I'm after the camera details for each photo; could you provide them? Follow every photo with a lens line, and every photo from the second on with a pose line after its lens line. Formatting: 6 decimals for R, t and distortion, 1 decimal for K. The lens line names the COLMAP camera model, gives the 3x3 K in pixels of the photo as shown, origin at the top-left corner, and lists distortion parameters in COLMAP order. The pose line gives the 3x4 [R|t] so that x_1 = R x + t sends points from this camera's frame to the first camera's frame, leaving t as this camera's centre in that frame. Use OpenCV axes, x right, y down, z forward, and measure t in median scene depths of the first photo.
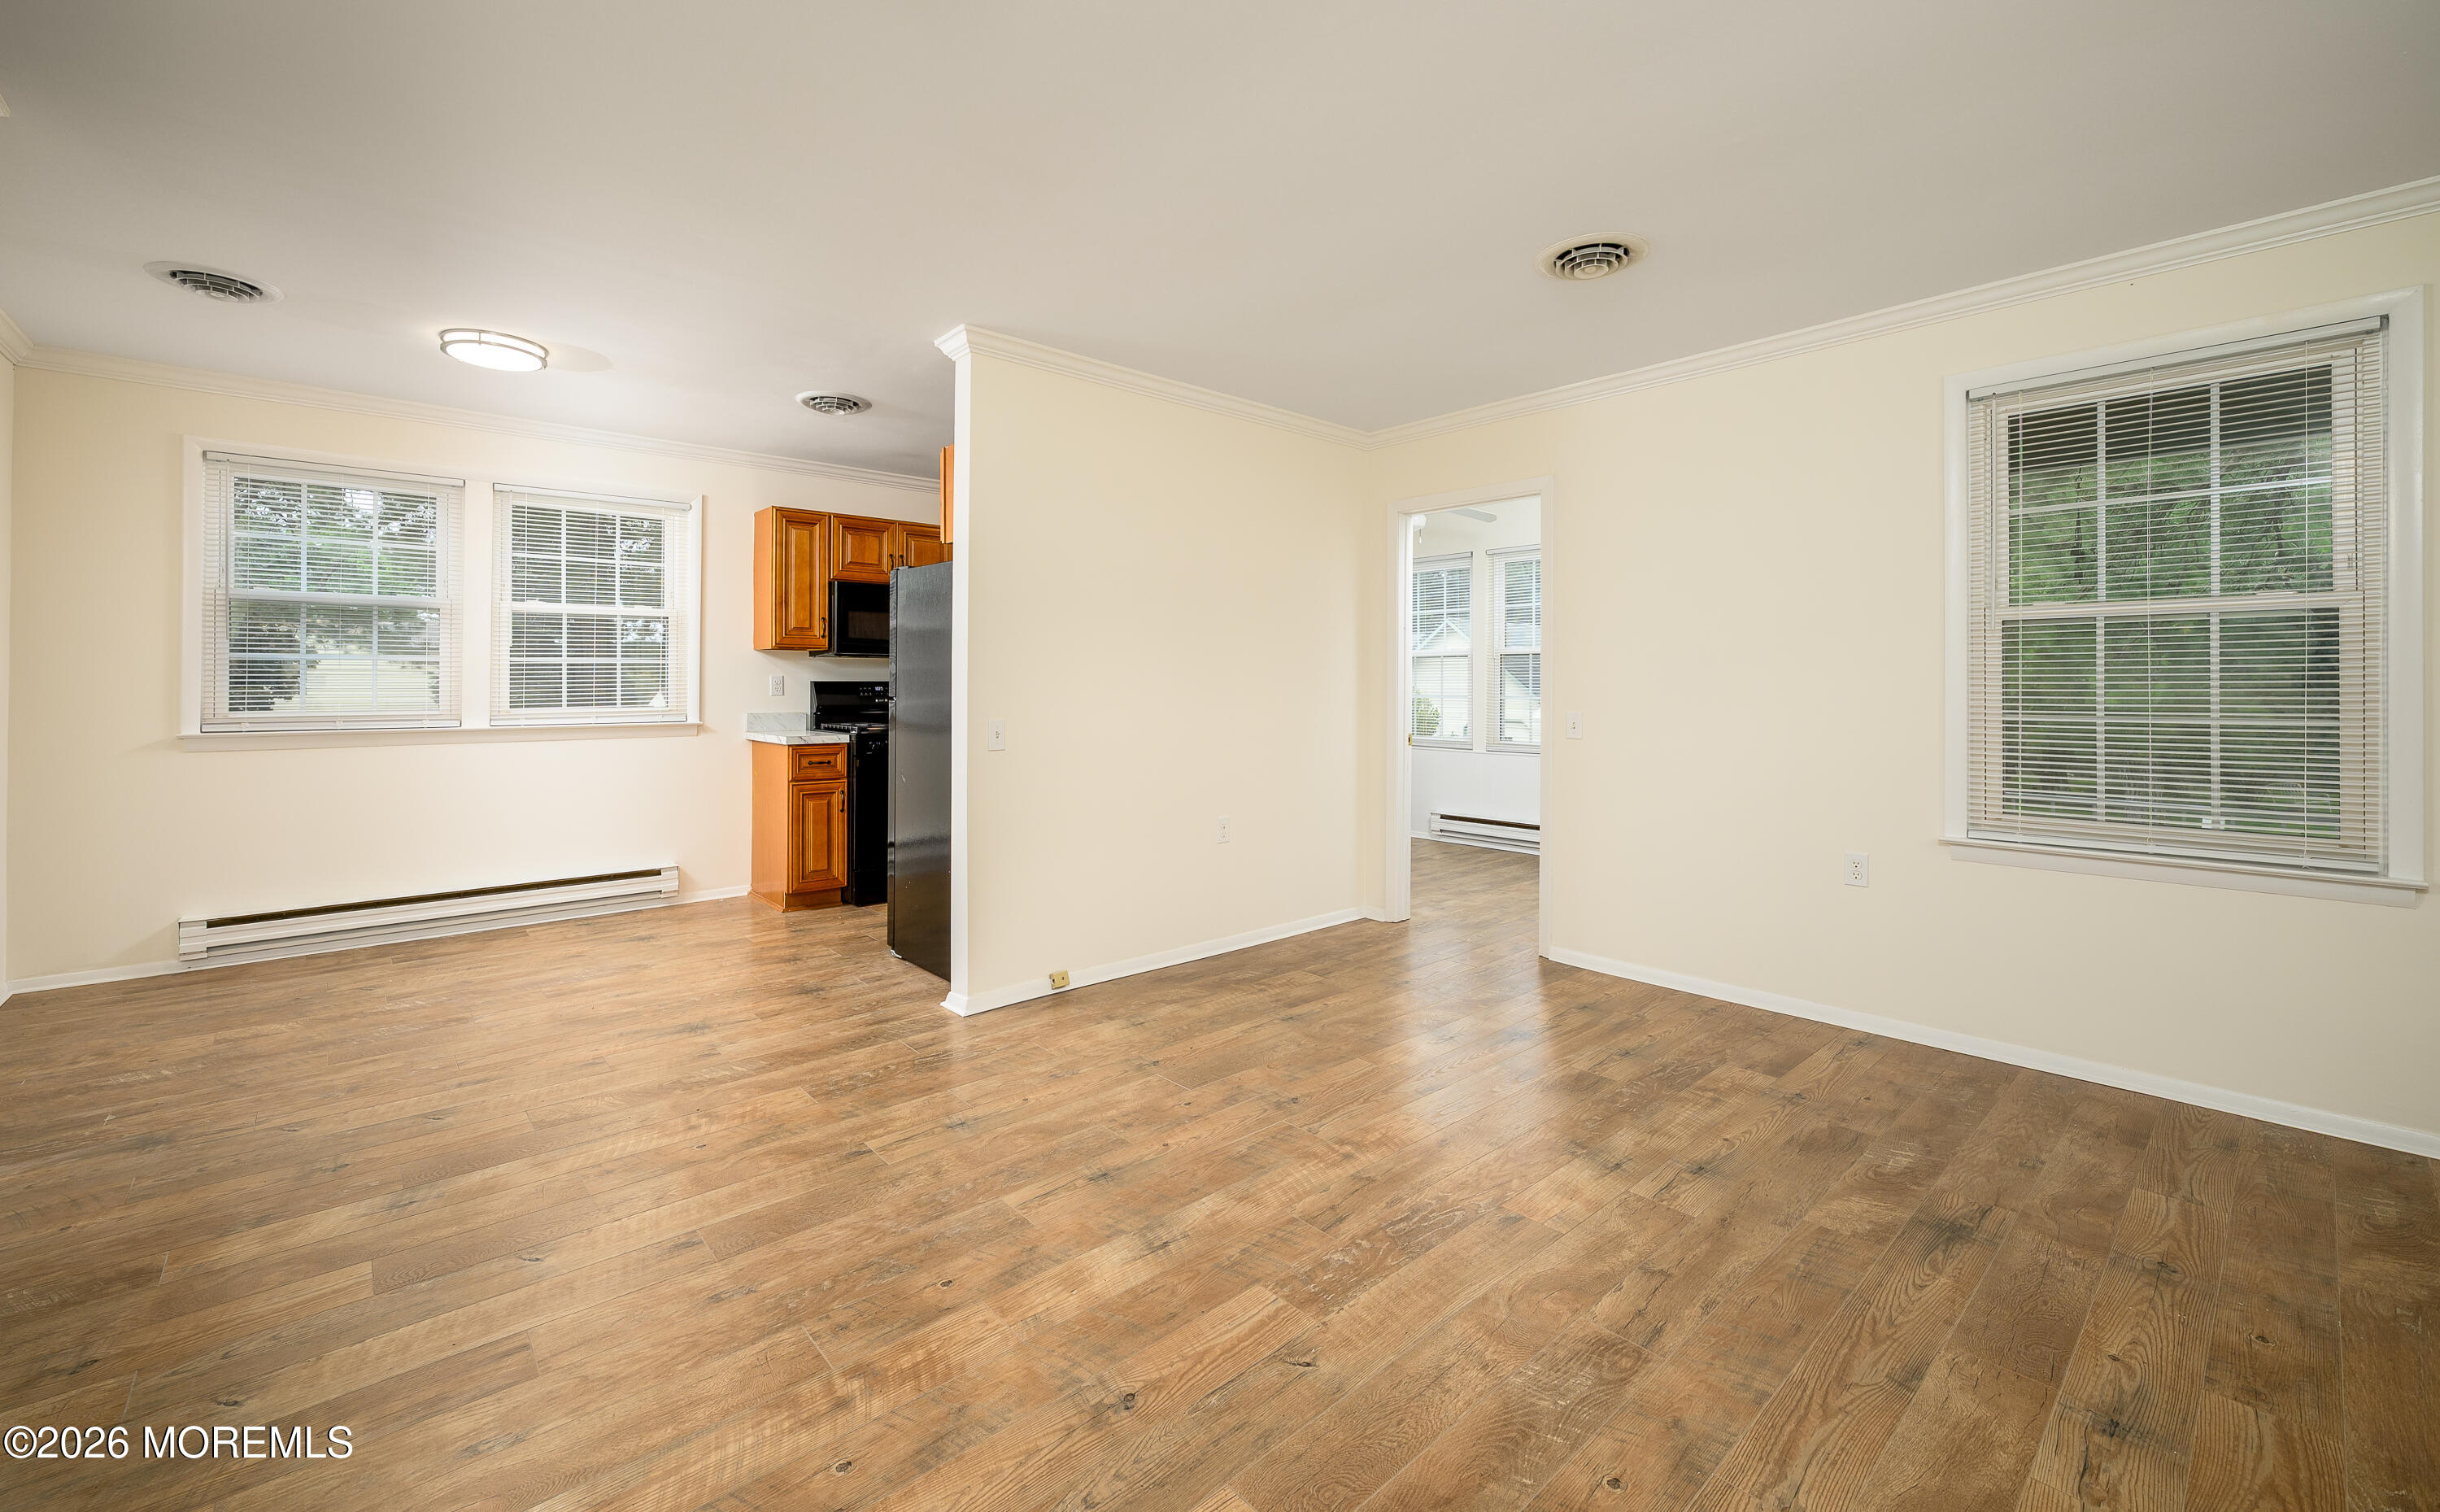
lens RADIAL K [[974.8, 0, 1200.9], [0, 974.8, 732.0], [0, 0, 1]] dist [0.000335, -0.001024]
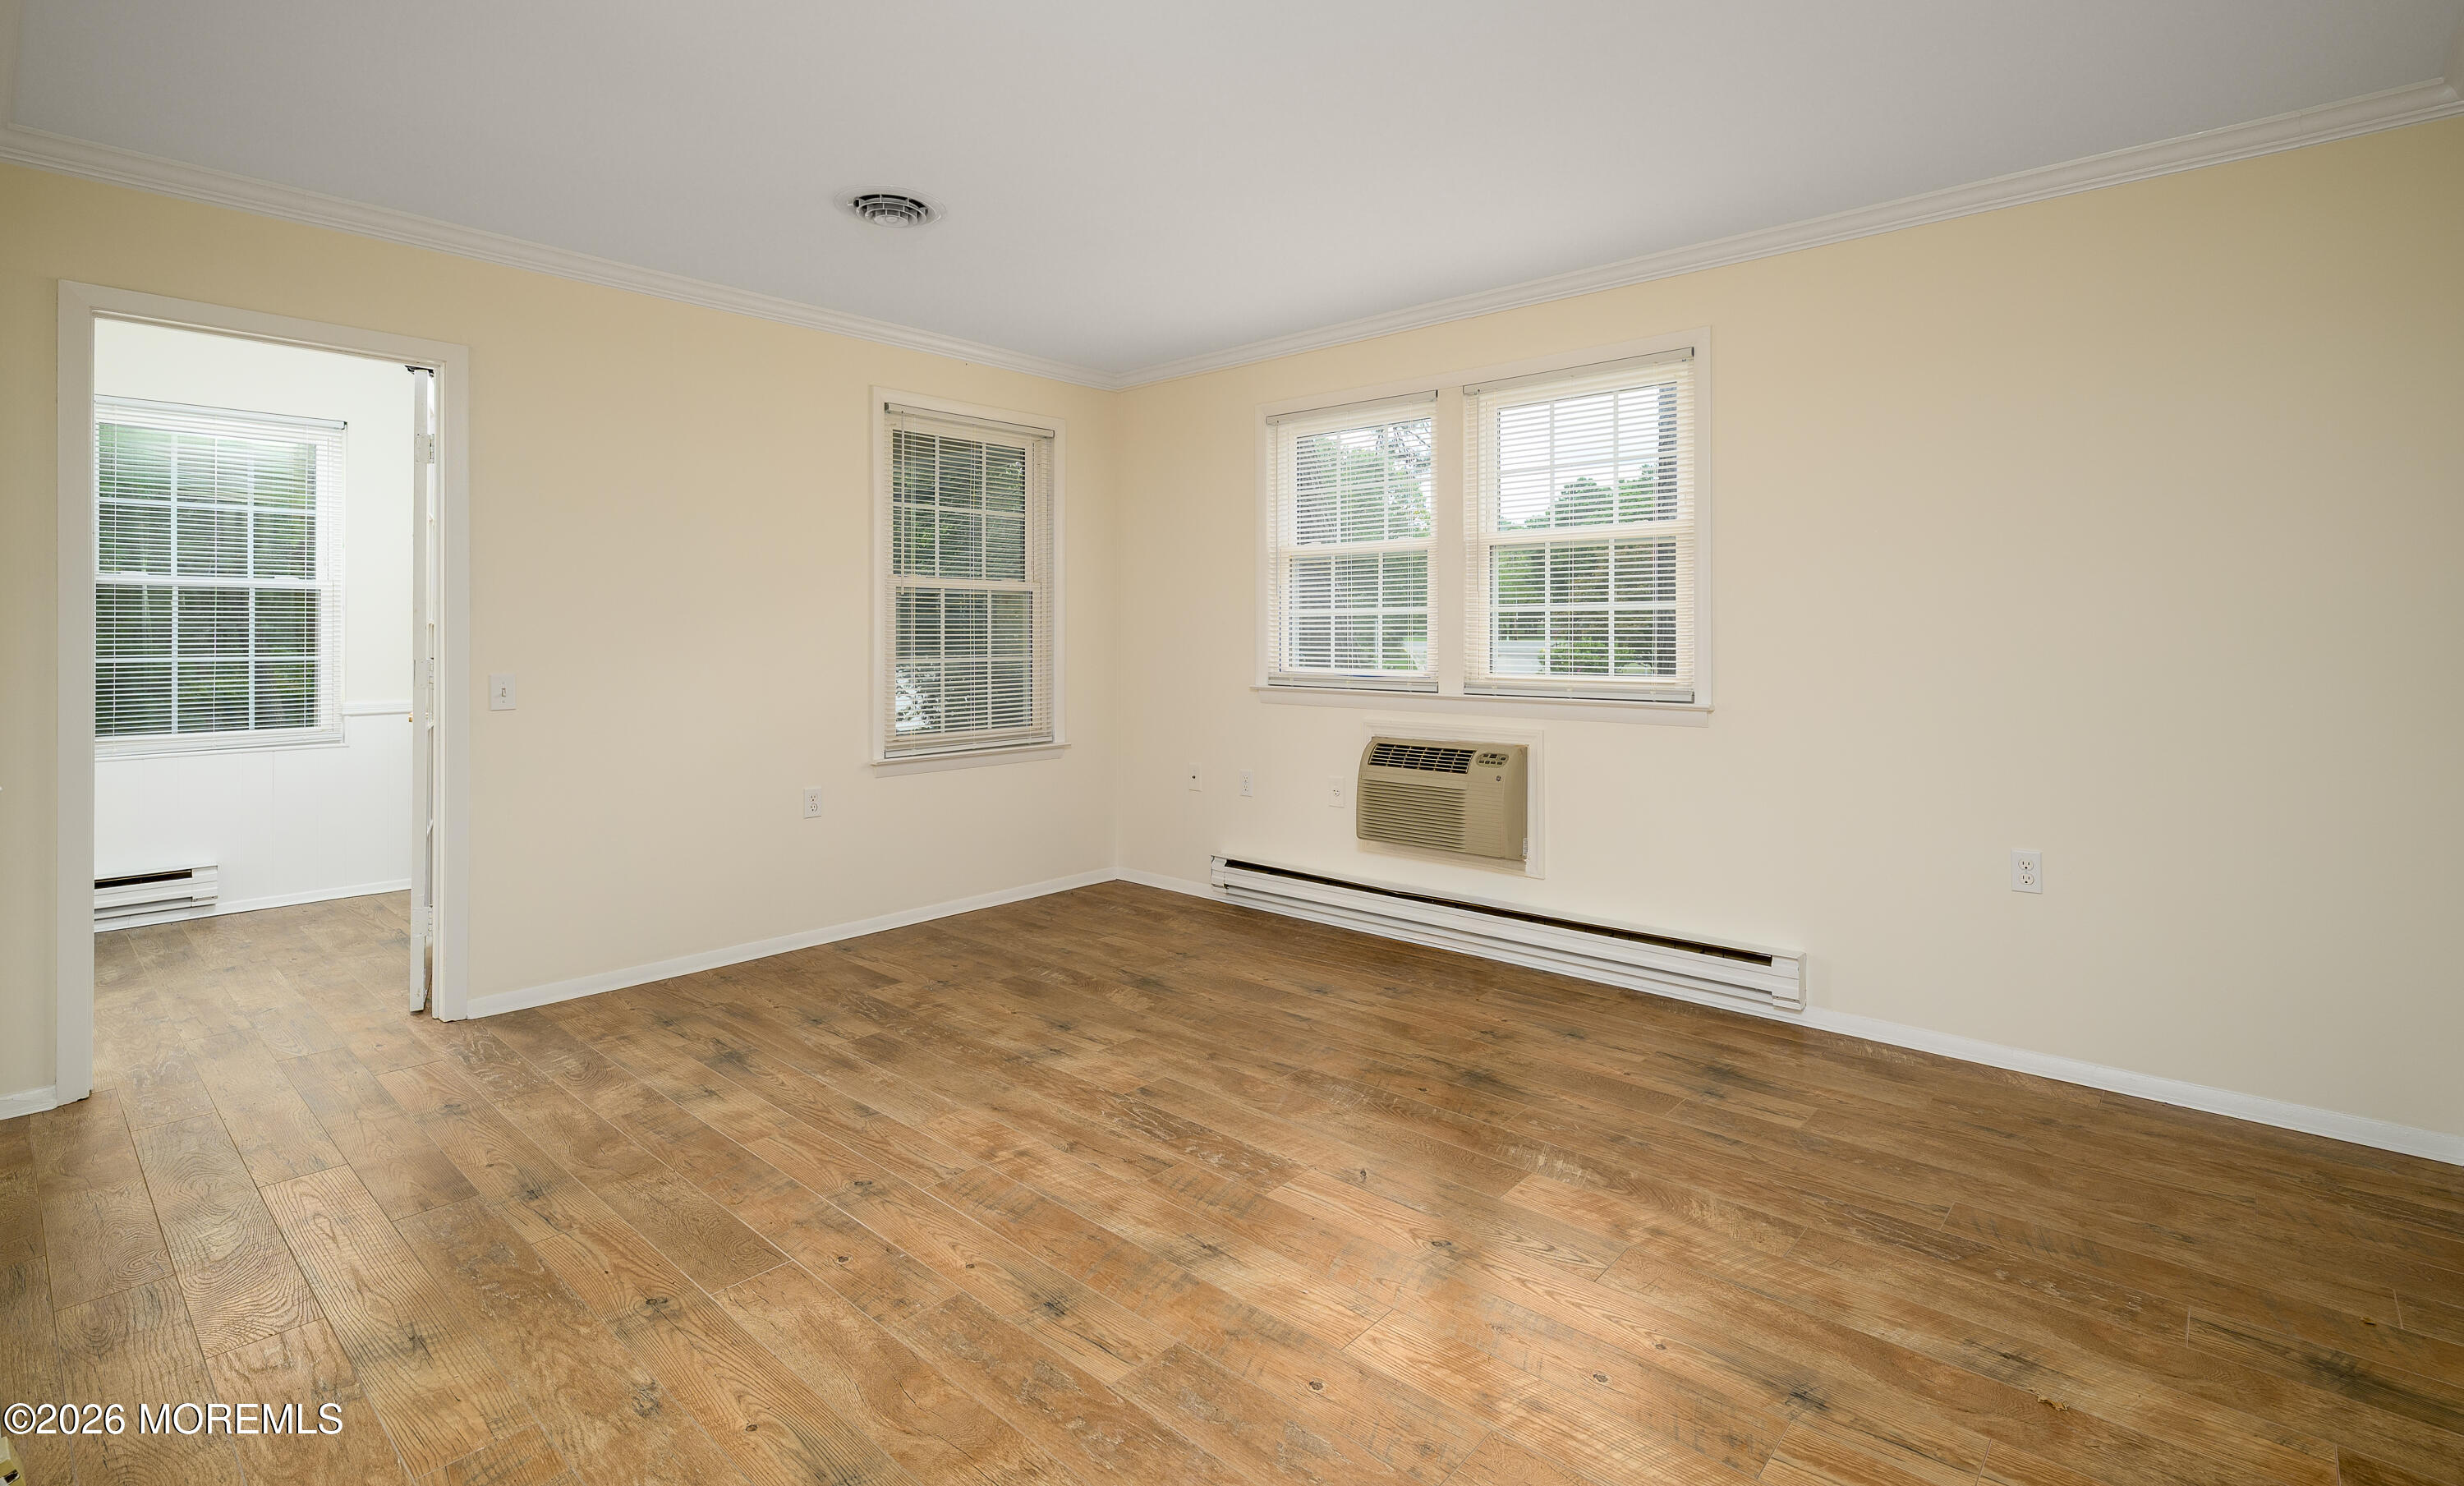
lens RADIAL K [[1145.4, 0, 1240.7], [0, 1145.4, 635.4], [0, 0, 1]] dist [-0.000382, -0.001293]
pose [[-0.116771, -0.001003, 0.993158, -0.981350], [0.050083, 0.998721, 0.006897, -0.046525], [-0.991895, 0.050545, -0.116571, 0.945260]]
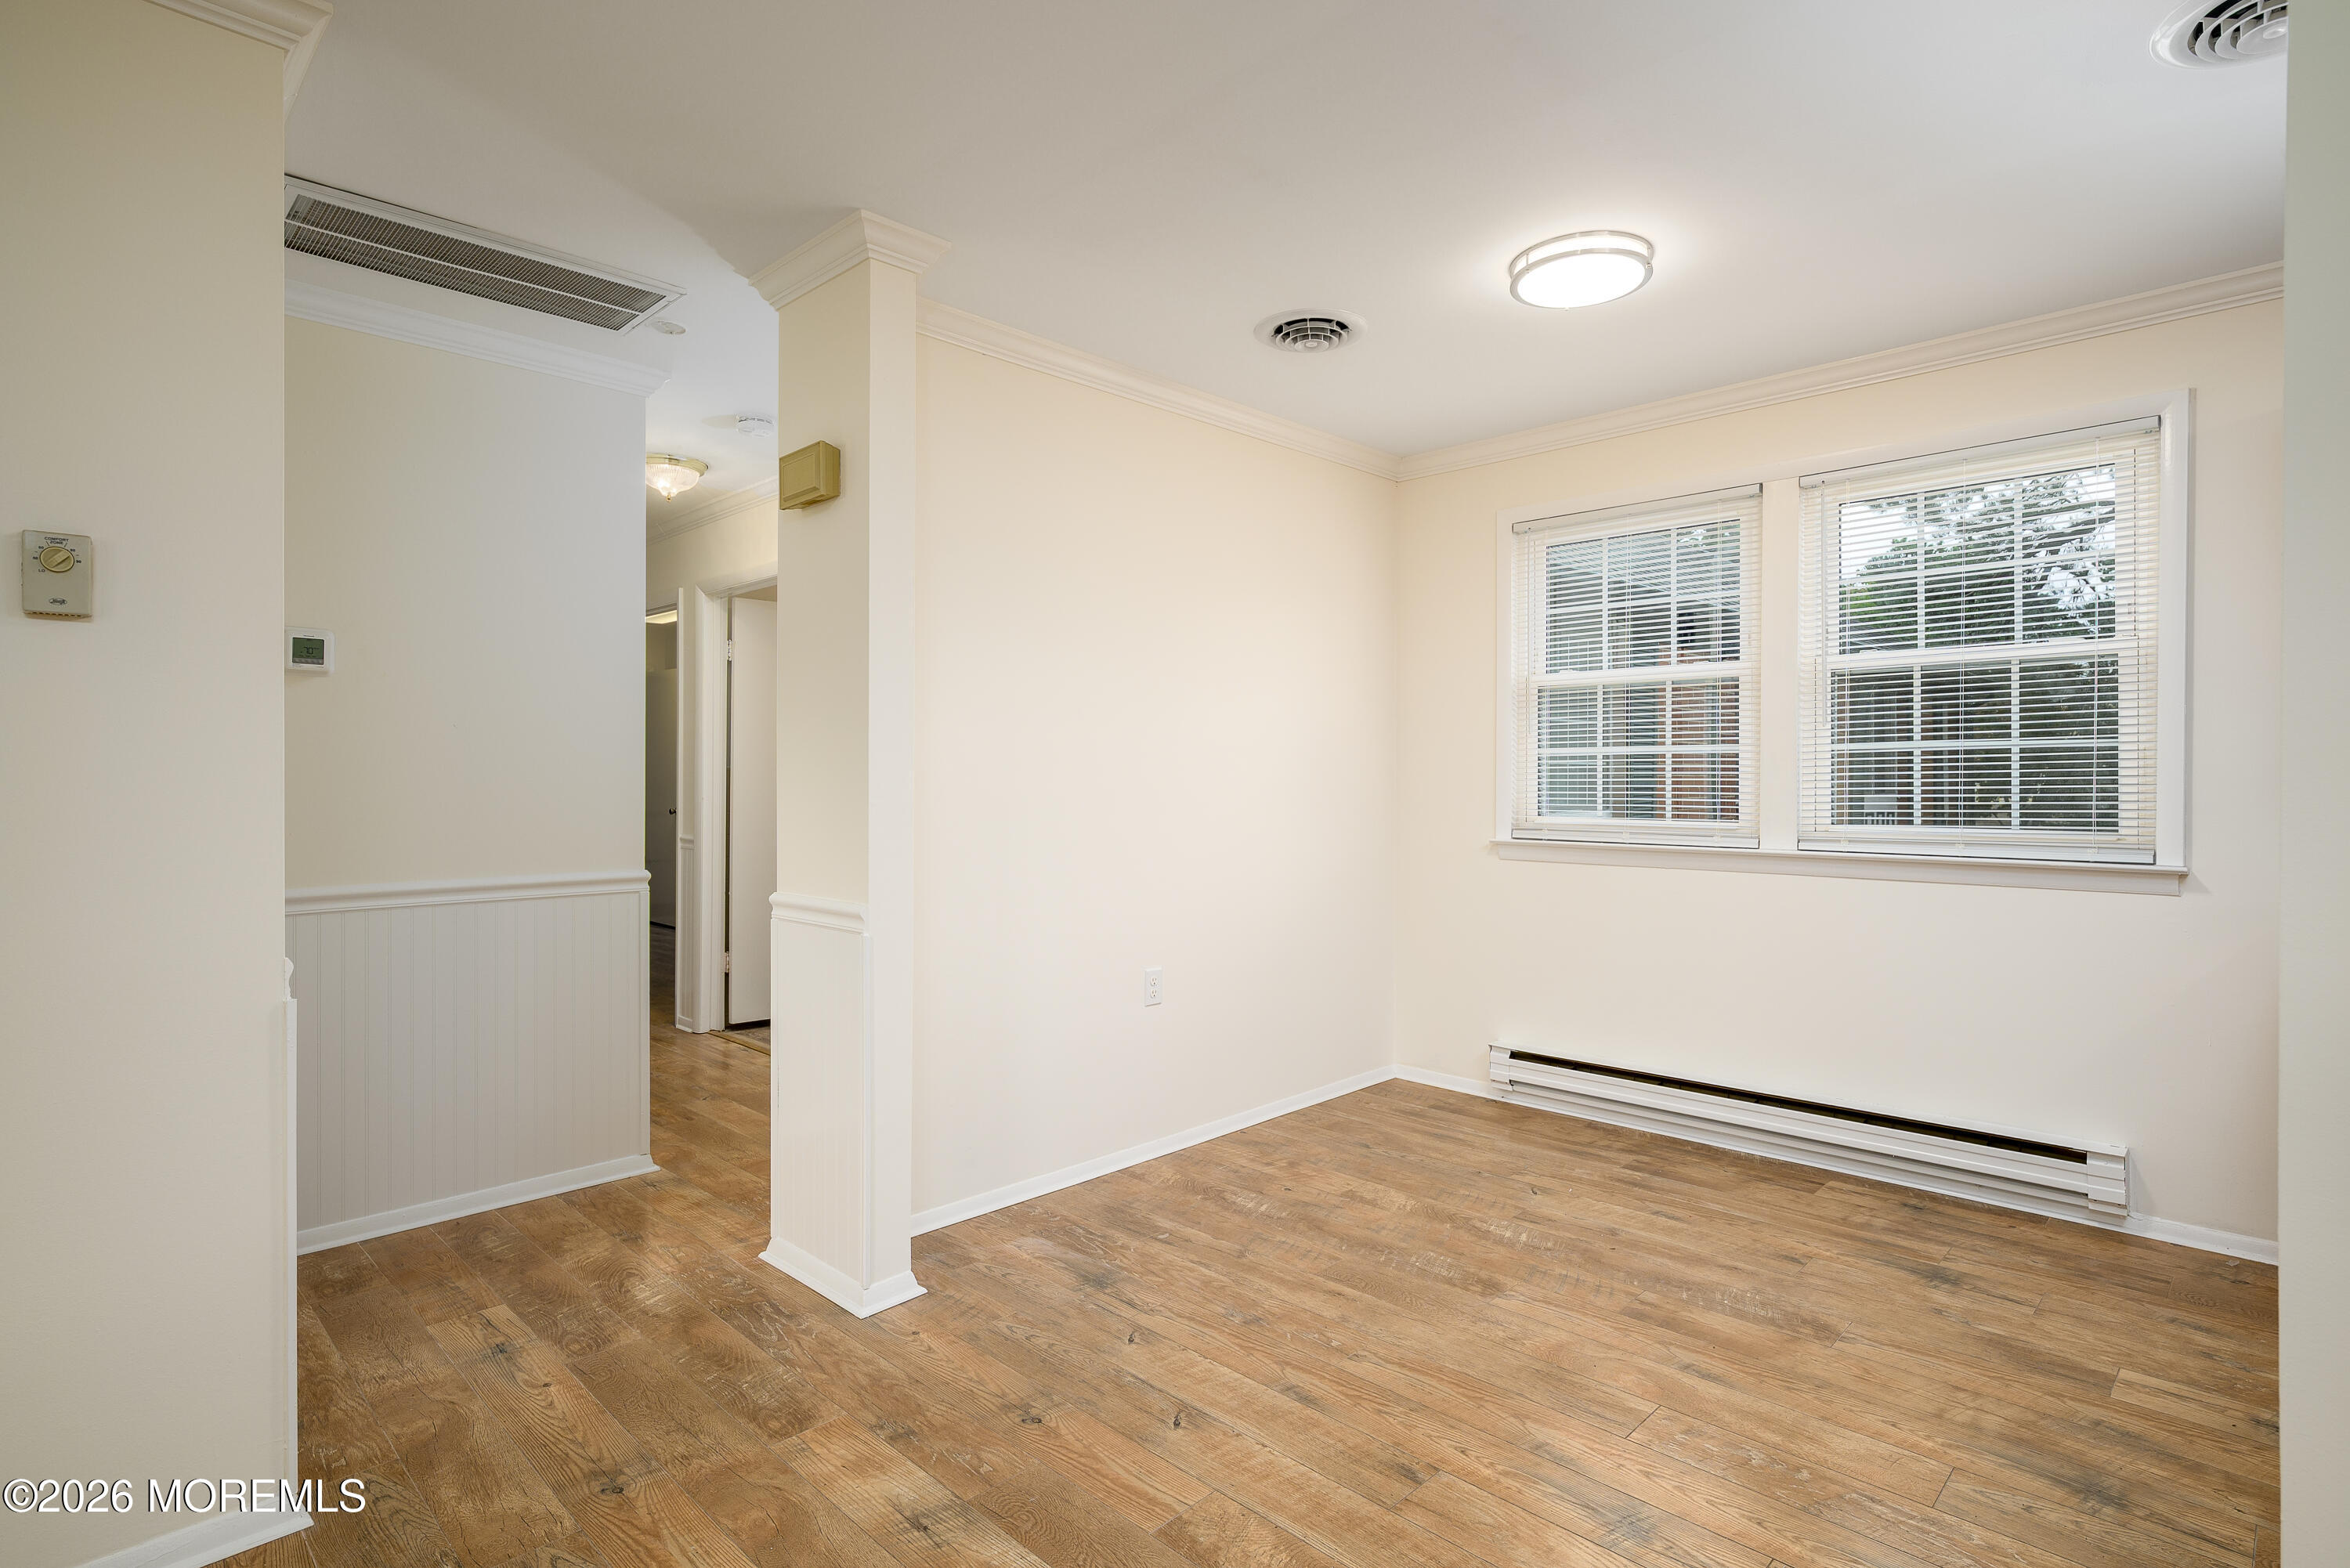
lens RADIAL K [[1165.4, 0, 1175.0], [0, 1165.4, 773.0], [0, 0, 1]] dist [-0.004833, 0.000224]
pose [[0.066835, -0.004629, -0.997753, 0.036821], [-0.050165, 0.998709, -0.007994, -0.059369], [0.996502, 0.050586, 0.066517, 1.048329]]
